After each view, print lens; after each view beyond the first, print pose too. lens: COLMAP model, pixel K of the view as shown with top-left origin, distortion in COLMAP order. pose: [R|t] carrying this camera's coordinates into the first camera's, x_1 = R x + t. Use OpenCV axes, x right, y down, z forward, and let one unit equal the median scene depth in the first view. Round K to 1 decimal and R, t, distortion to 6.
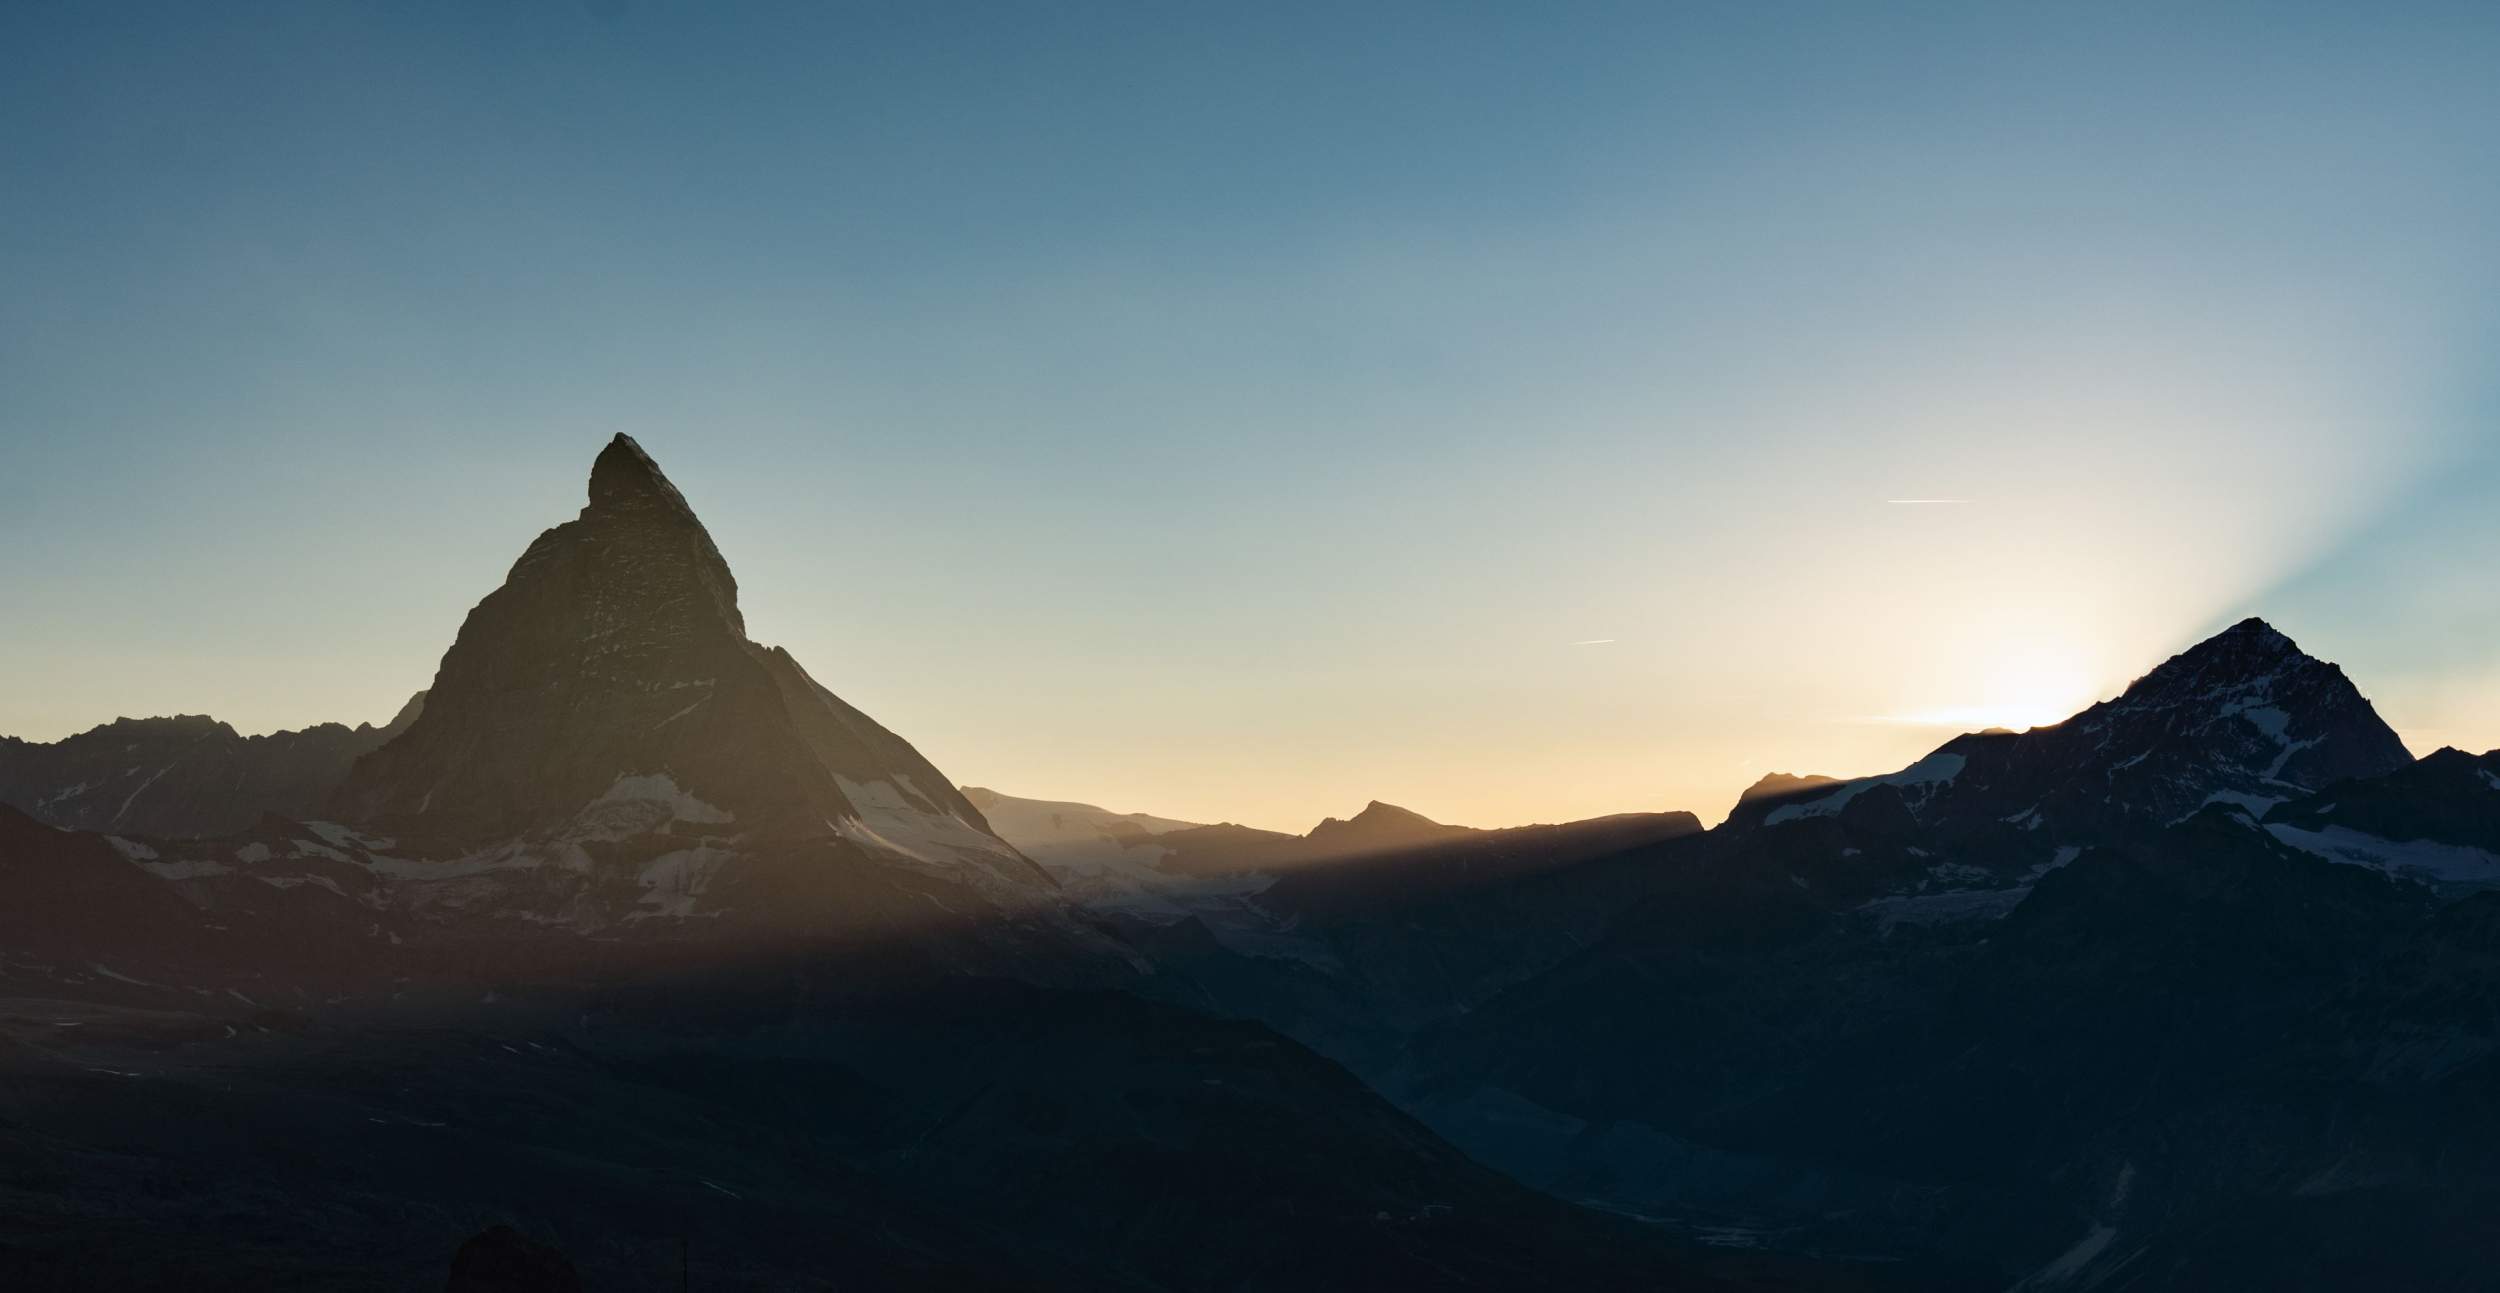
lens RADIAL K [[3272.7, 0, 1229.6], [0, 3272.7, 652.1], [0, 0, 1]] dist [0.003623, 0.000000]
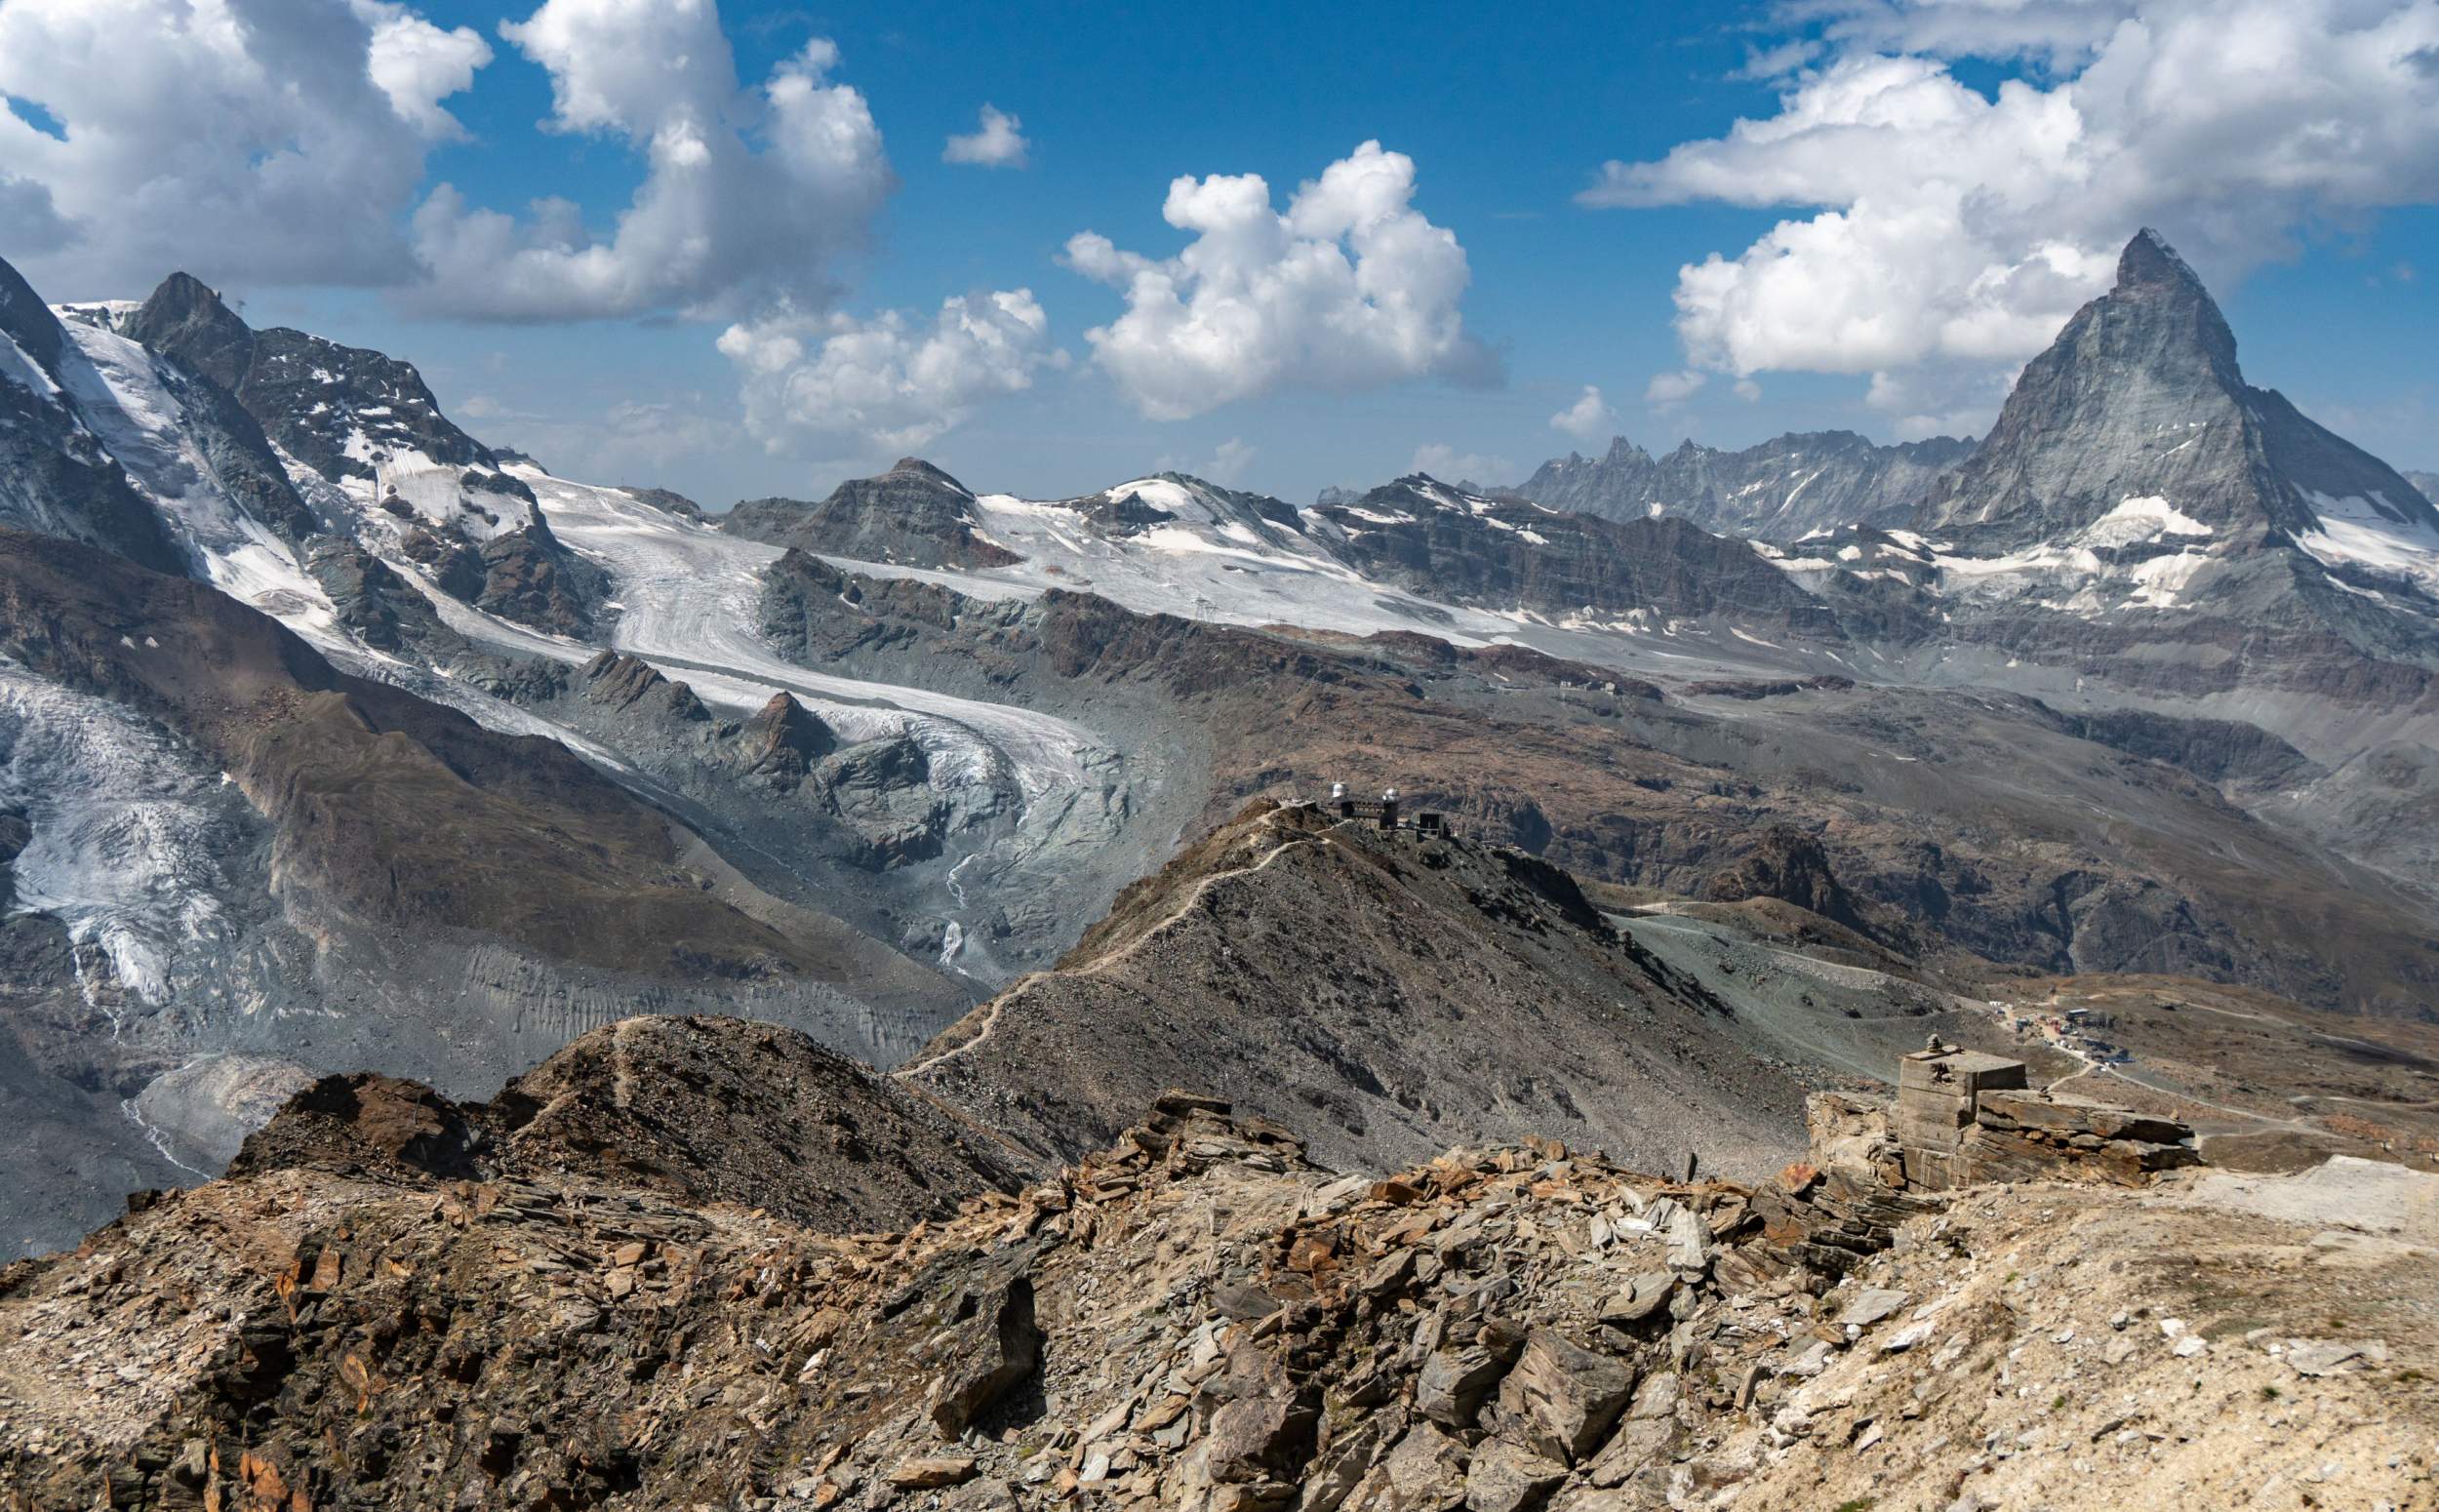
lens RADIAL K [[2841.5, 0, 1221.5], [0, 2841.5, 757.1], [0, 0, 1]] dist [-0.019774, 0.000000]
pose [[0.855358, 0.059804, -0.514573, 0.094426], [0.020295, 0.988683, 0.148641, -0.034989], [0.517639, -0.137585, 0.844464, -0.168189]]
